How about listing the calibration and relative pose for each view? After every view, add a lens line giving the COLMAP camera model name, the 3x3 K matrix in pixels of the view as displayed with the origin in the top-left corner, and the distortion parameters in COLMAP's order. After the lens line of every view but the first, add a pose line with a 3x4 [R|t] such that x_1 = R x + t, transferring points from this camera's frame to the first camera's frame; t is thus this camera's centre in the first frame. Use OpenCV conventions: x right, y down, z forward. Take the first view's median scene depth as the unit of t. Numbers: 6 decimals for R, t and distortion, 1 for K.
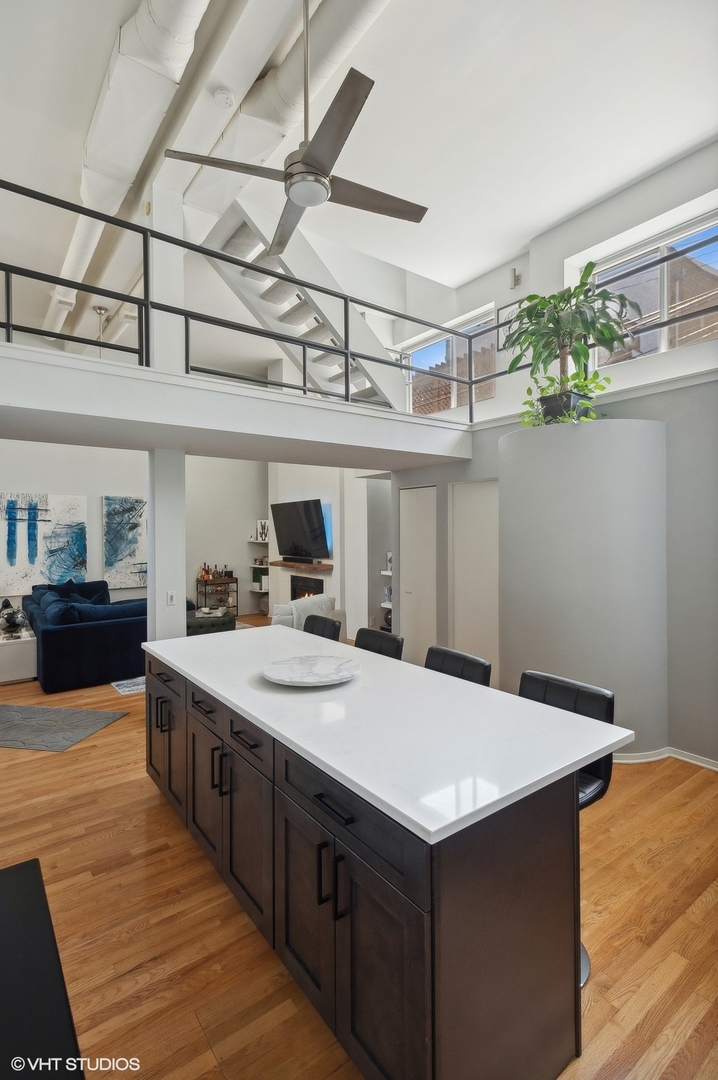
lens RADIAL K [[521.4, 0, 363.5], [0, 521.4, 539.9], [0, 0, 1]] dist [-0.001344, -0.001308]
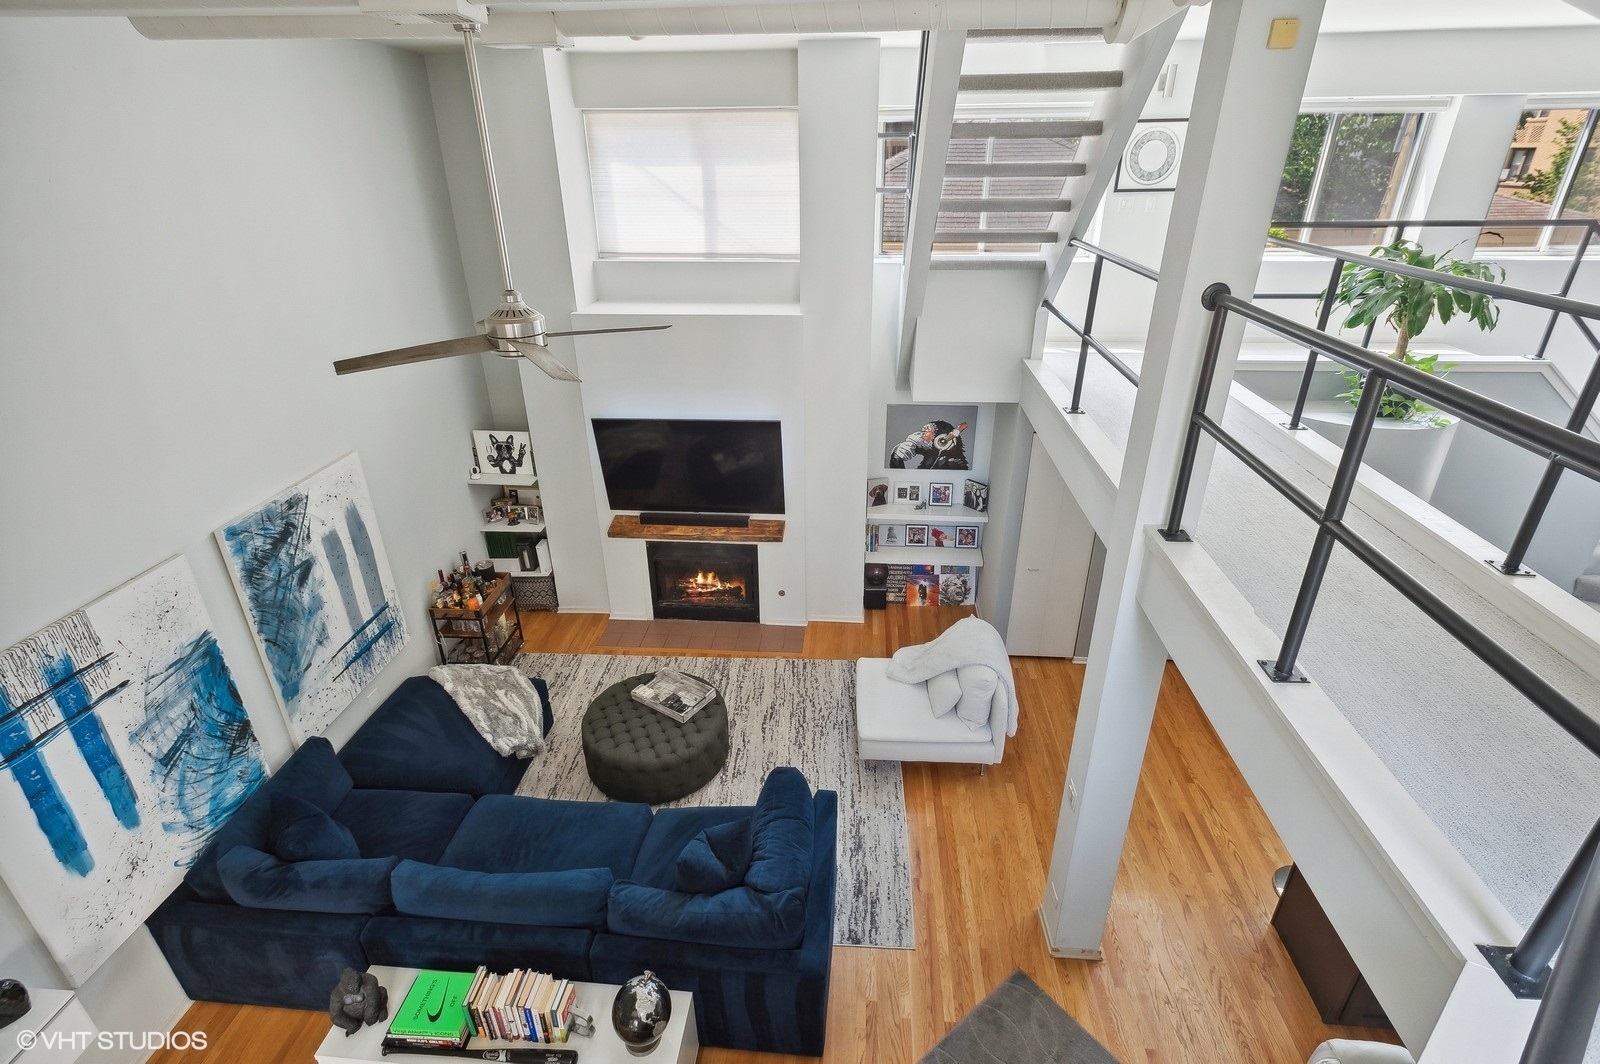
lens RADIAL K [[772.4, 0, 808.0], [0, 772.4, 533.1], [0, 0, 1]] dist [-0.001344, -0.001308]
pose [[0.654700, -0.330656, 0.679731, -0.611892], [0.005947, 0.901473, 0.432795, -0.301526], [-0.755865, -0.279309, 0.592161, 0.459046]]
